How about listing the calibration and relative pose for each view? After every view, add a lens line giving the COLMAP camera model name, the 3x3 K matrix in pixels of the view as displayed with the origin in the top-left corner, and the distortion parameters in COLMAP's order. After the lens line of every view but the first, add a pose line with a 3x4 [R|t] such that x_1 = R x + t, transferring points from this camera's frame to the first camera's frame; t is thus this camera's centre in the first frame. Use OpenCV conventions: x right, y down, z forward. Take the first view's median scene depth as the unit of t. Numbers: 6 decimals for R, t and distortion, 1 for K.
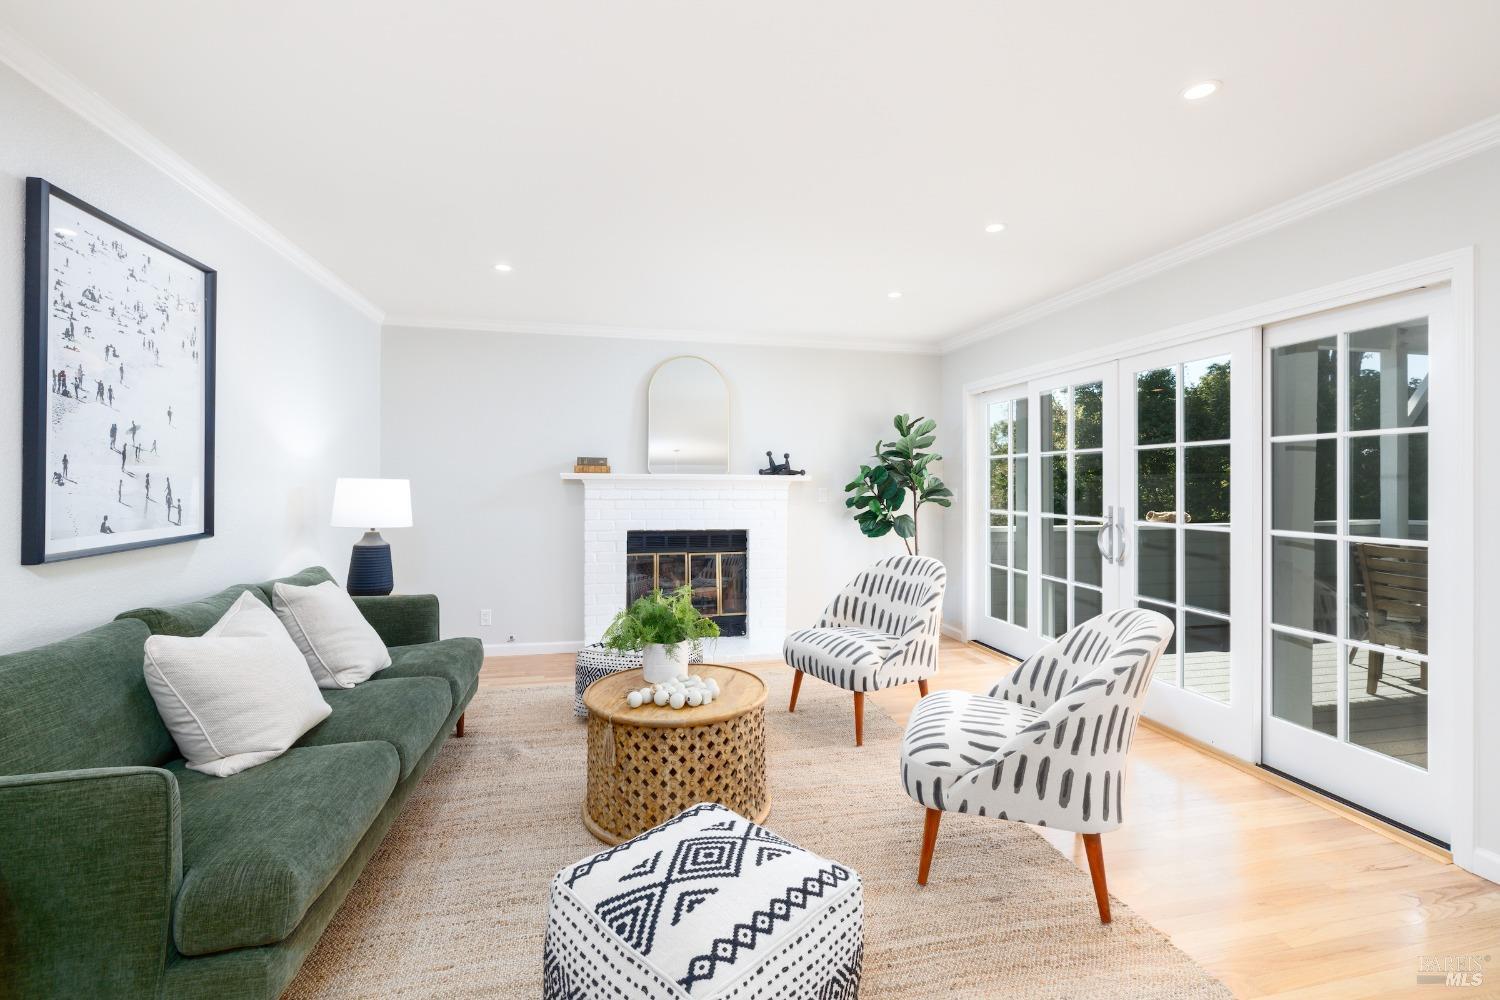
lens RADIAL K [[646.3, 0, 752.7], [0, 646.3, 480.3], [0, 0, 1]] dist [-0.000369, 0.000002]
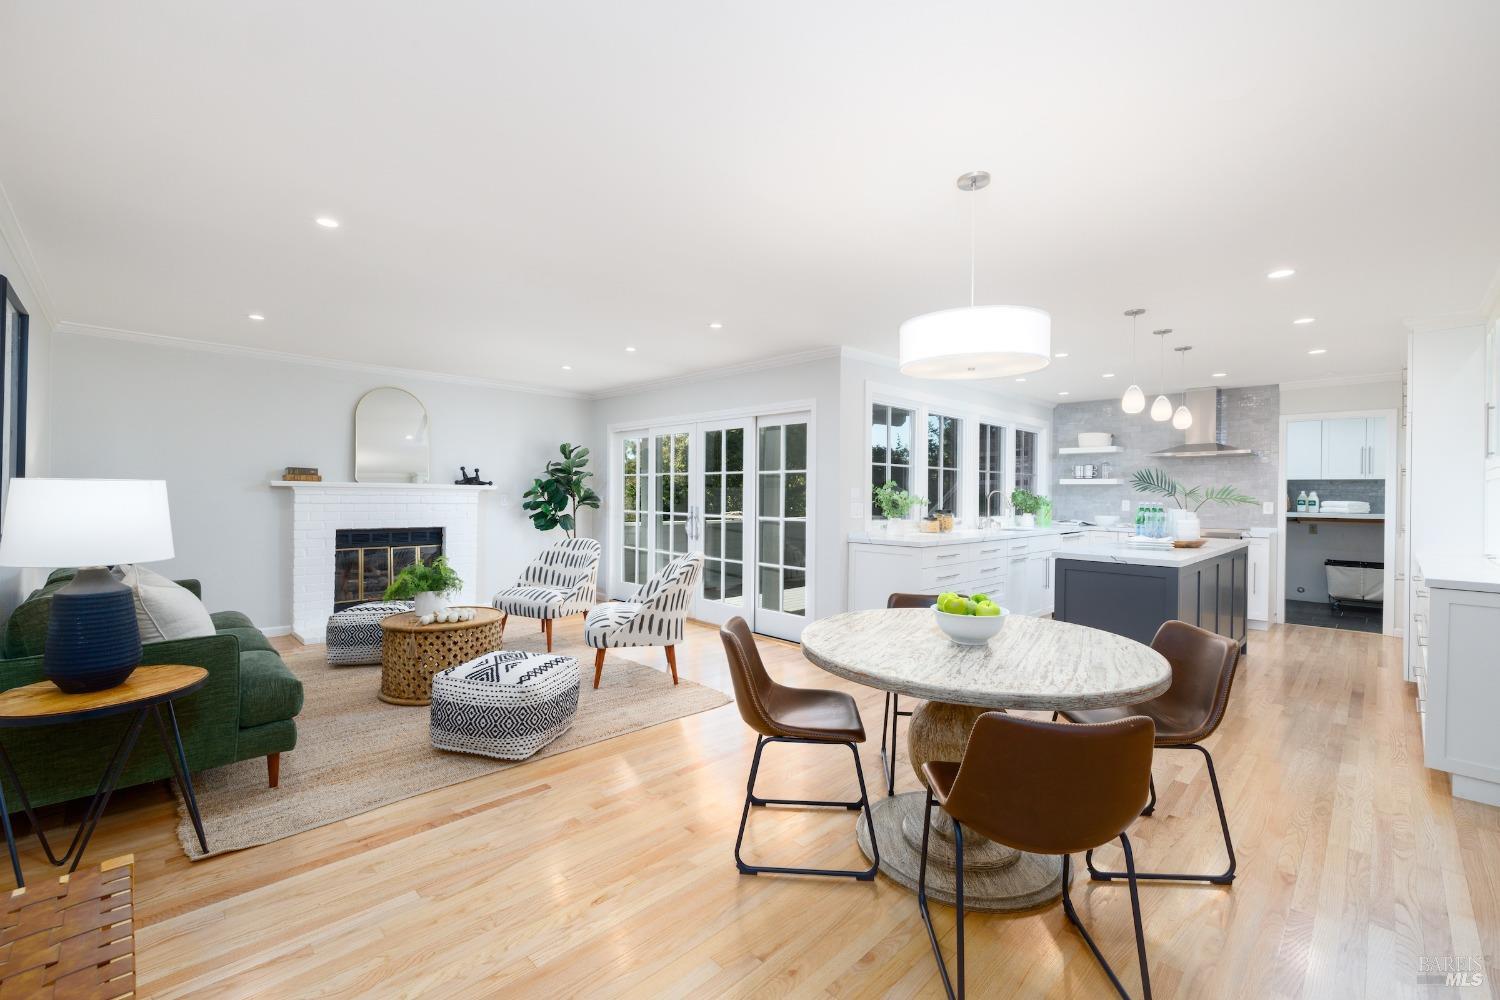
lens RADIAL K [[630.6, 0, 750.0], [0, 630.6, 500.0], [0, 0, 1]] dist [-0.000435, 0.000104]
pose [[0.848547, 0.001937, 0.529116, -0.174626], [-0.011059, 0.999840, 0.014076, -0.001908], [-0.529004, -0.017796, 0.848433, -0.430945]]
